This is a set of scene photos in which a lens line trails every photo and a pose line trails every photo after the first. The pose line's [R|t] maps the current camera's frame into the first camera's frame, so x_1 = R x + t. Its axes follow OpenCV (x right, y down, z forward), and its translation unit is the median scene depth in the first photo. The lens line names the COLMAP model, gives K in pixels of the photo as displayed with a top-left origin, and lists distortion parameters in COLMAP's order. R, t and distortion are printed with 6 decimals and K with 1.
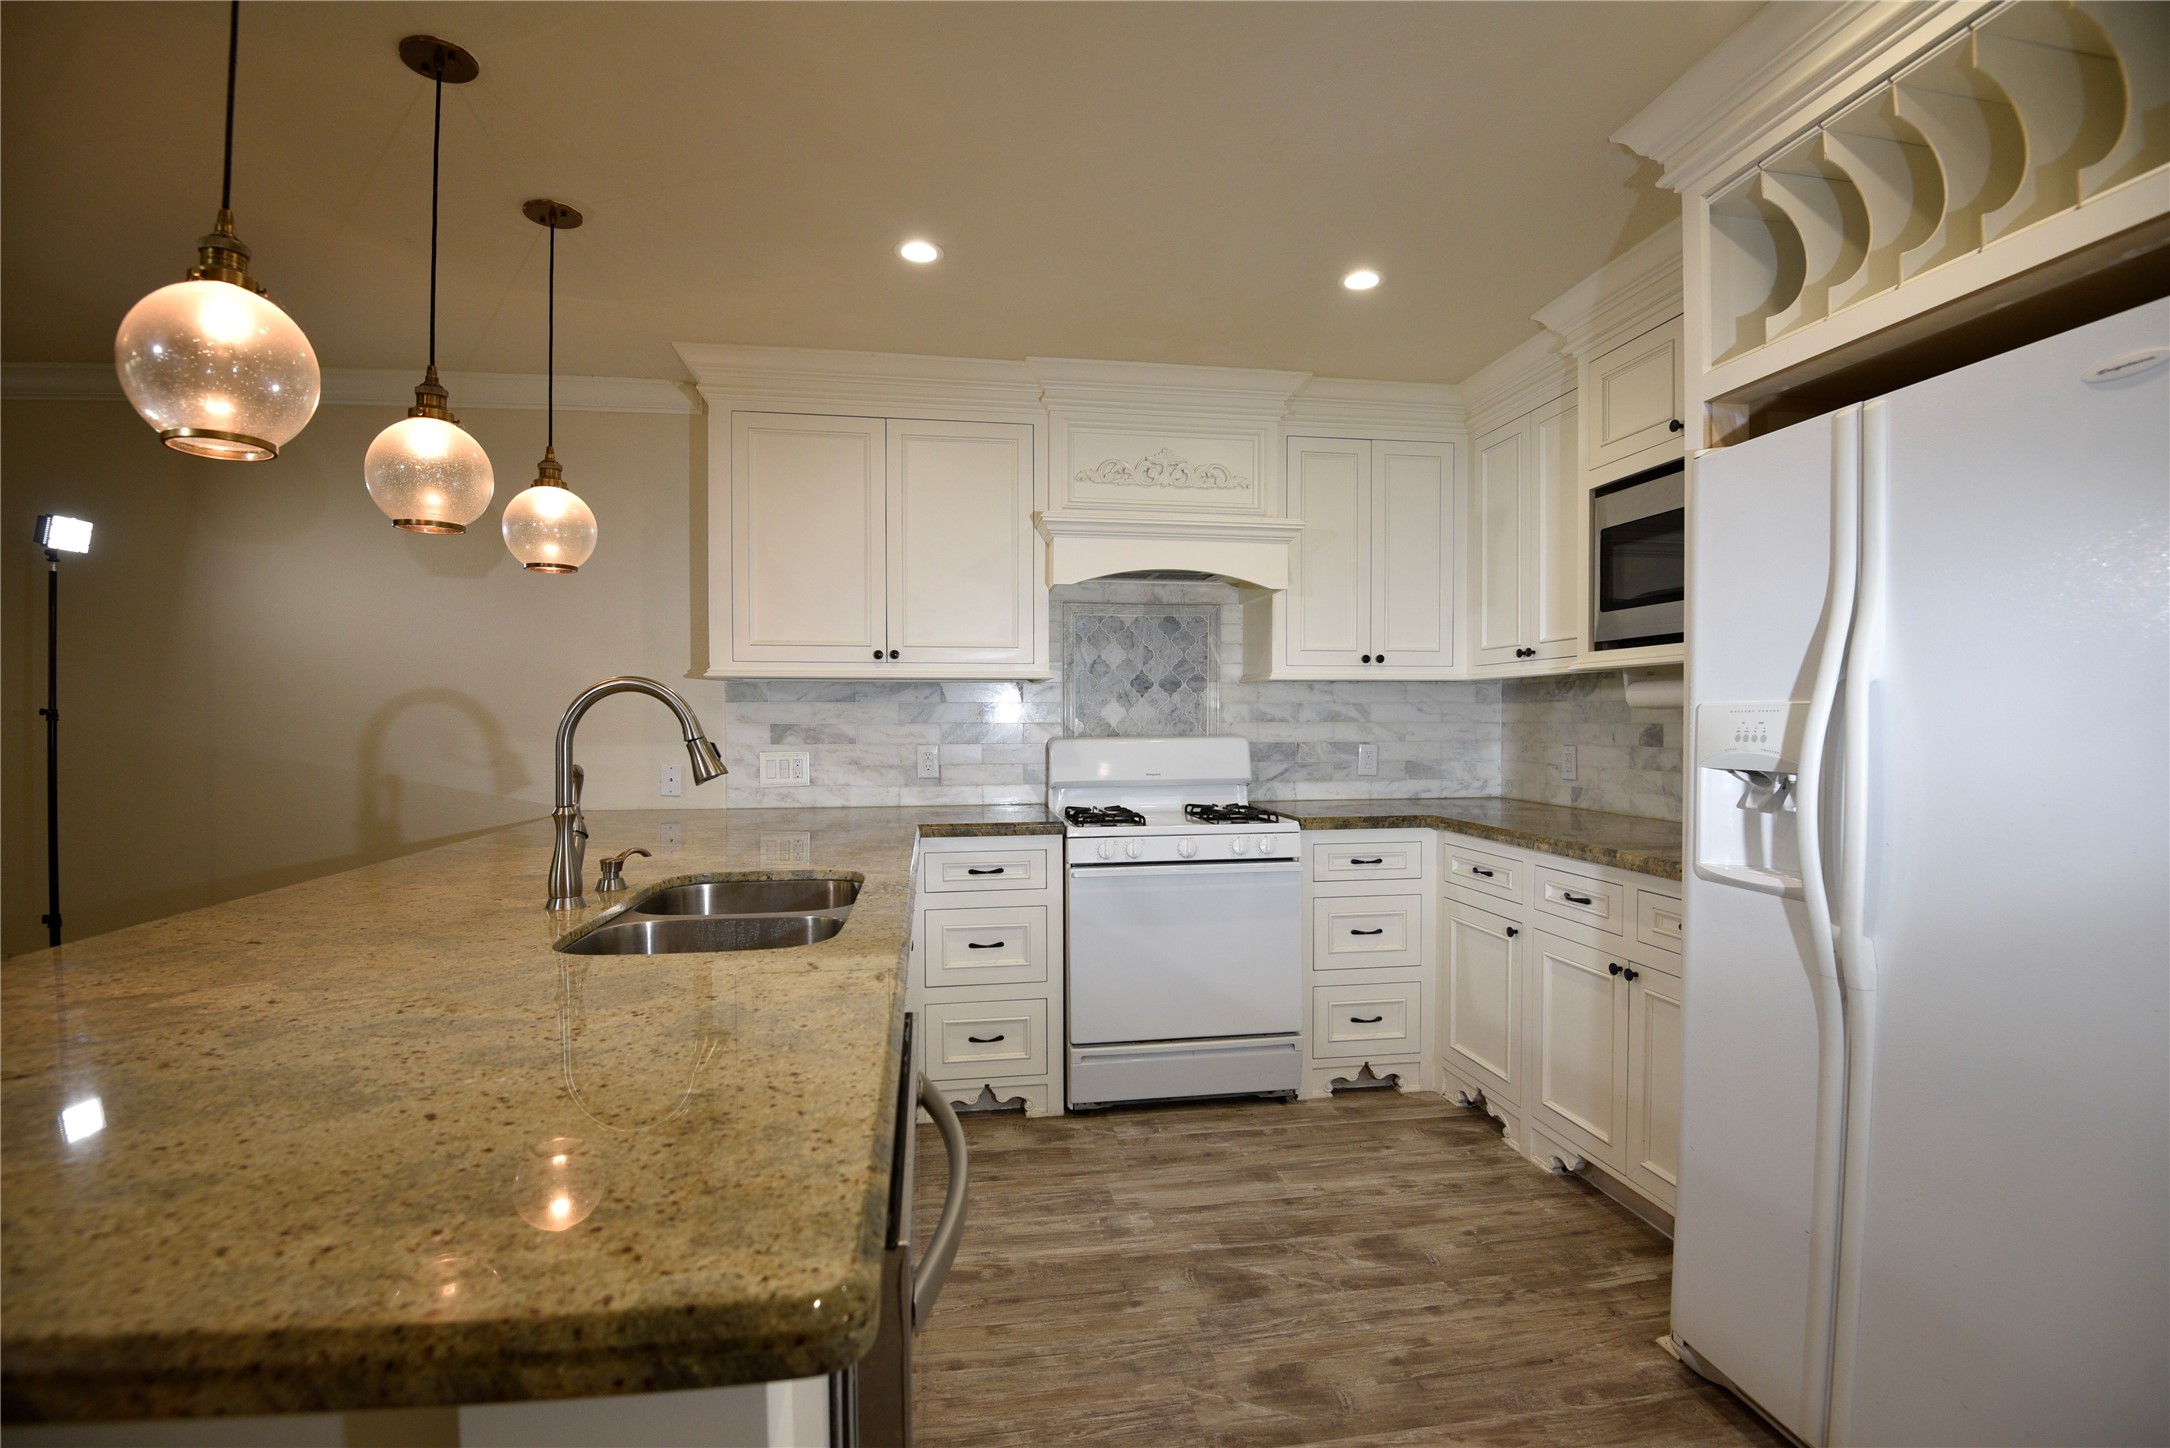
lens RADIAL K [[1013.2, 0, 1090.4], [0, 1013.2, 722.8], [0, 0, 1]] dist [-0.027157, -0.009864]
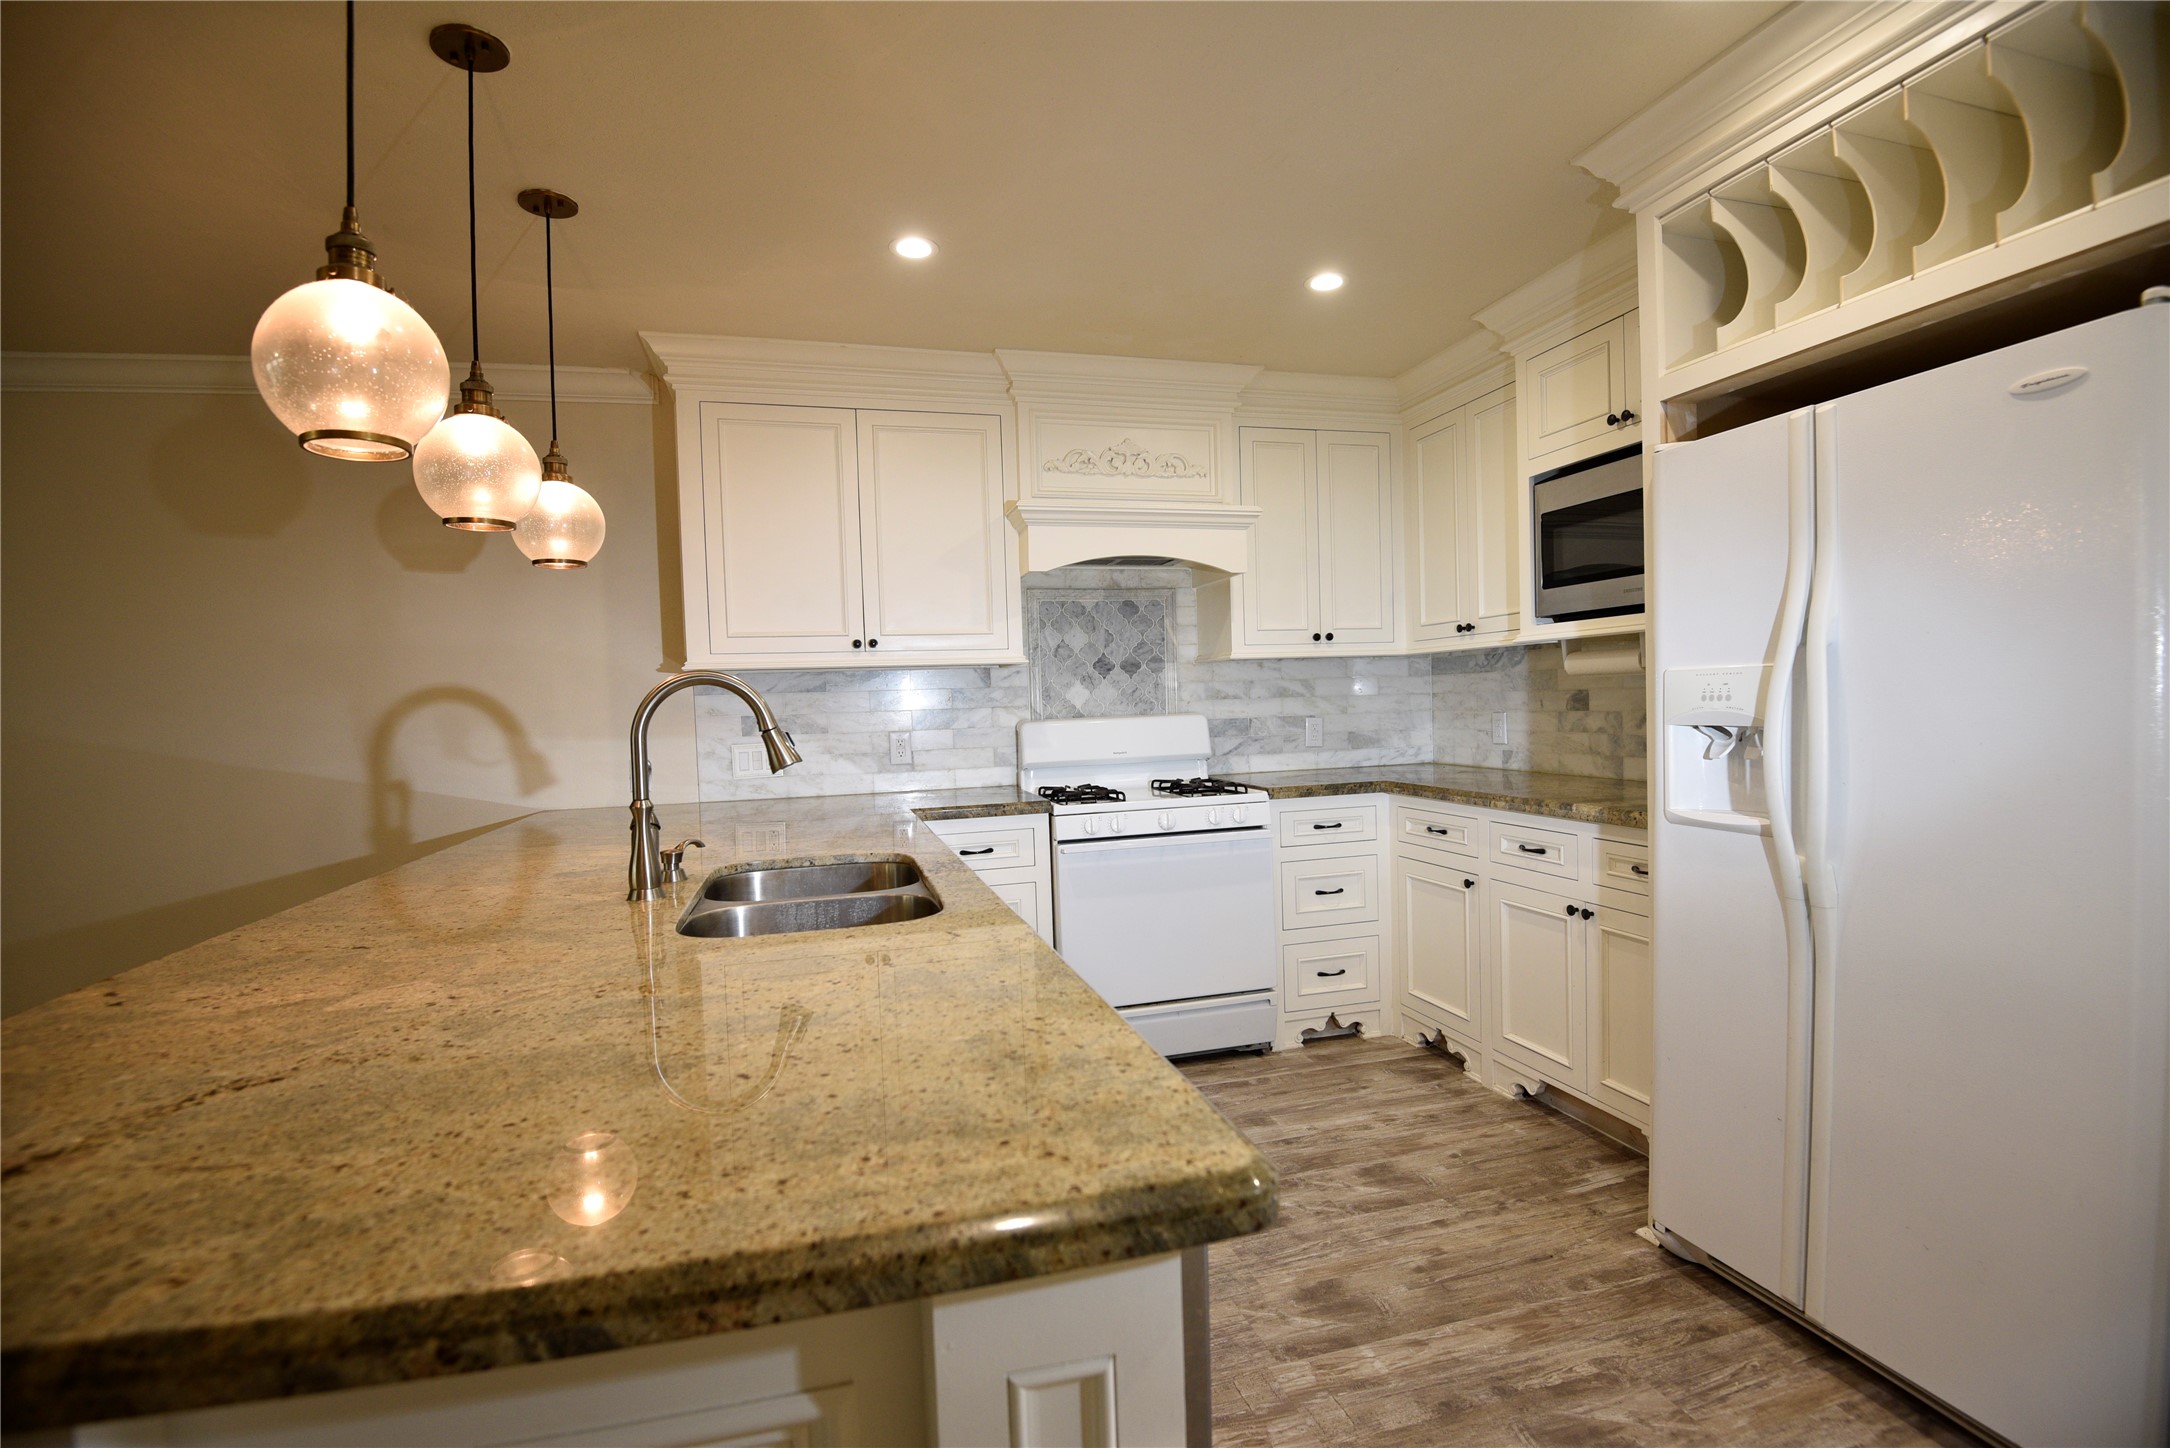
lens RADIAL K [[1013.2, 0, 1074.7], [0, 1013.2, 724.3], [0, 0, 1]] dist [-0.027157, -0.009864]
pose [[0.993187, -0.032691, 0.111852, -0.153874], [0.030806, 0.999353, 0.018547, 0.001590], [-0.112386, -0.014975, 0.993552, -0.046113]]
